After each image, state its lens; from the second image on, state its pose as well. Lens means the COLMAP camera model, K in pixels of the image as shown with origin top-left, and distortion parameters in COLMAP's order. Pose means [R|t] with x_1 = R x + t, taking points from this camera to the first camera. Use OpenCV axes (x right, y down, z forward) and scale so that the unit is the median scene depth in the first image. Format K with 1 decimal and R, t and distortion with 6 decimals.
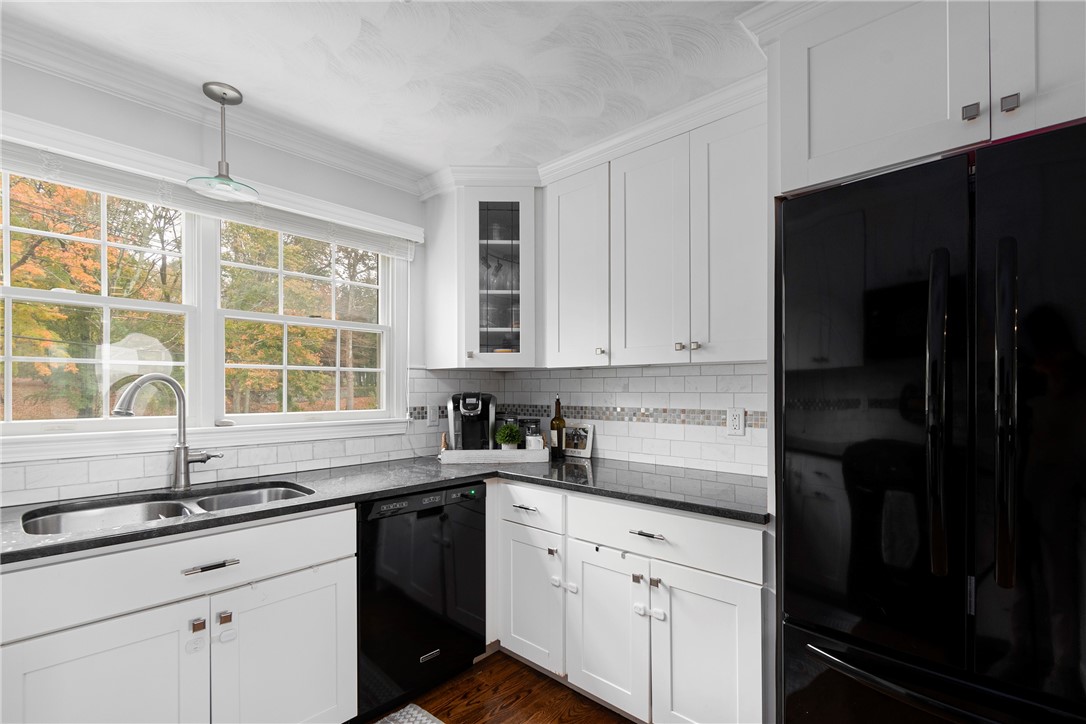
lens RADIAL K [[500.0, 0, 537.1], [0, 500.0, 390.7], [0, 0, 1]] dist [0.005475, -0.002505]
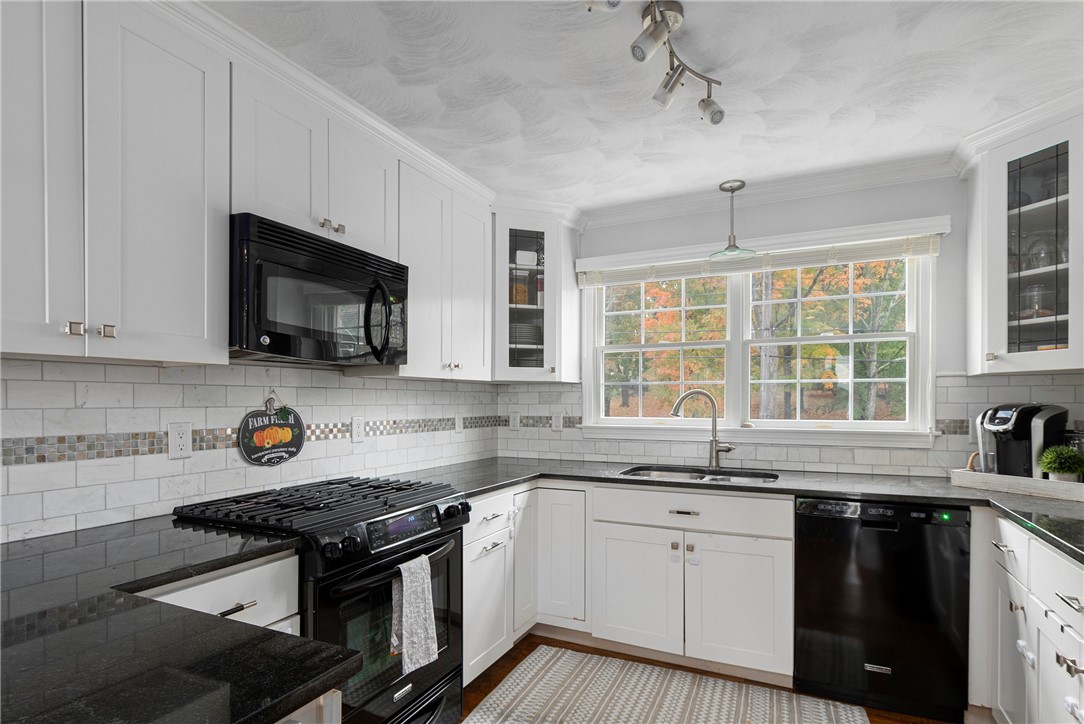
lens RADIAL K [[566.1, 0, 543.0], [0, 566.1, 402.7], [0, 0, 1]] dist [0.009054, -0.008400]
pose [[0.296136, 0.002345, -0.955143, 0.703031], [0.000300, 0.999997, 0.002548, 0.000017], [0.955146, -0.001041, 0.296134, 0.037517]]
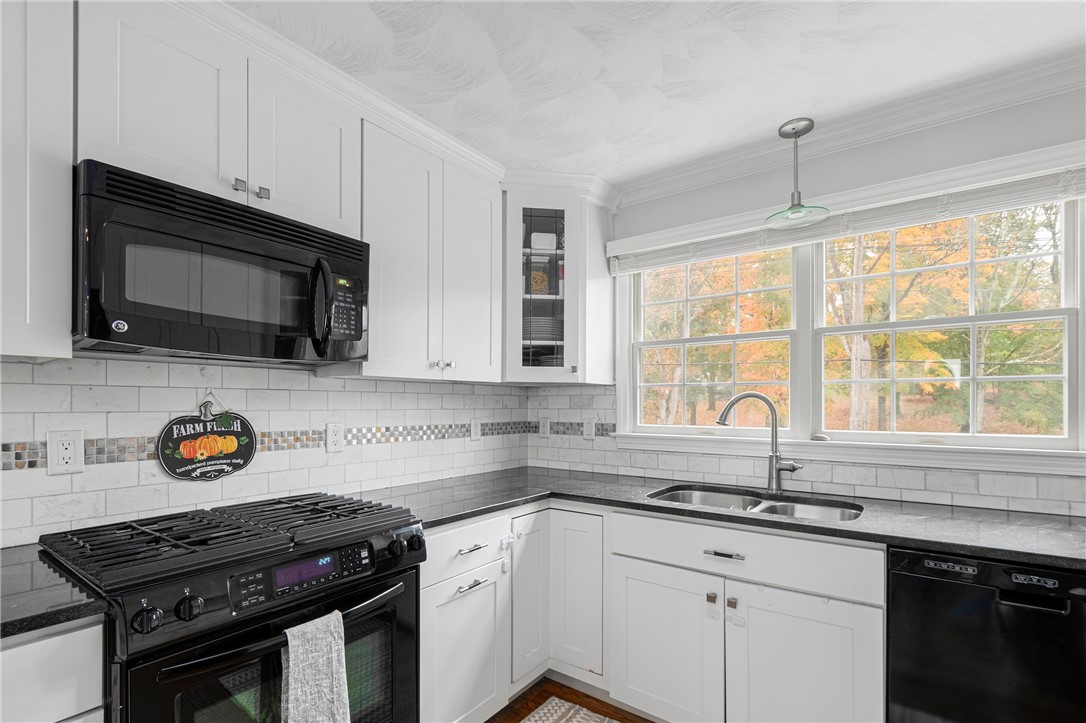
lens RADIAL K [[500.0, 0, 541.6], [0, 500.0, 401.4], [0, 0, 1]] dist [0.005475, -0.002505]
pose [[0.110861, -0.006813, -0.993813, 0.368613], [-0.001998, 0.999973, -0.007078, -0.002066], [0.993834, 0.002770, 0.110844, 0.335469]]
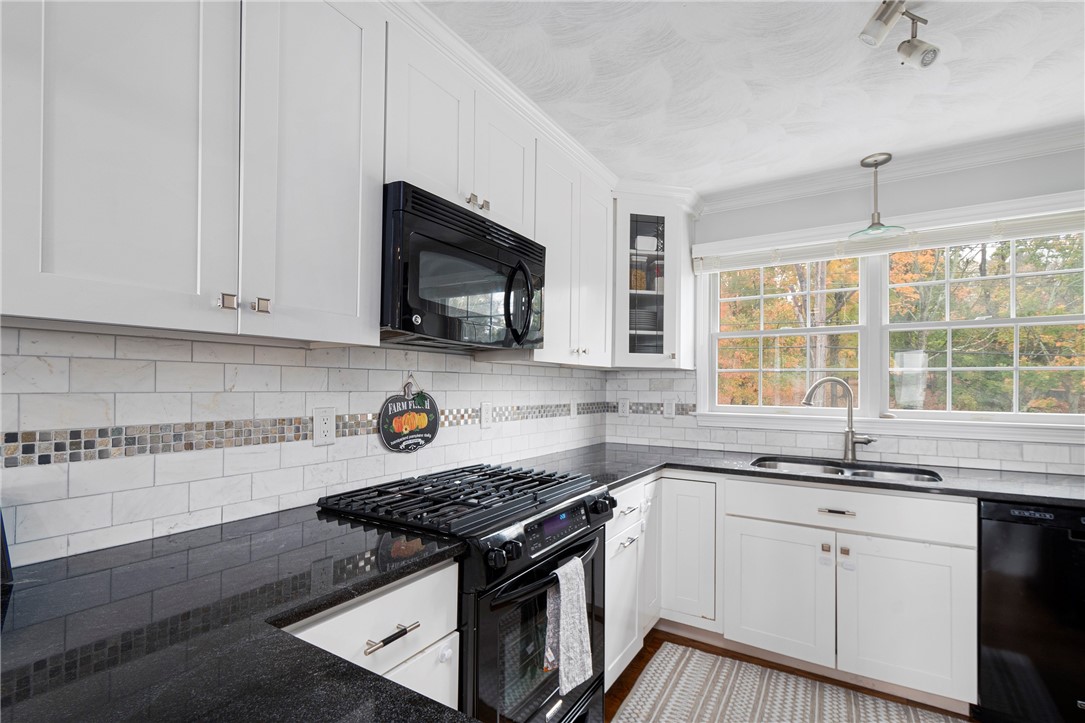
lens RADIAL K [[499.5, 0, 550.6], [0, 499.5, 379.2], [0, 0, 1]] dist [0.005475, -0.002505]
pose [[0.200660, -0.013435, -0.979569, 0.458704], [-0.008575, 0.999844, -0.015470, -0.000514], [0.979623, 0.011504, 0.200514, -0.074340]]
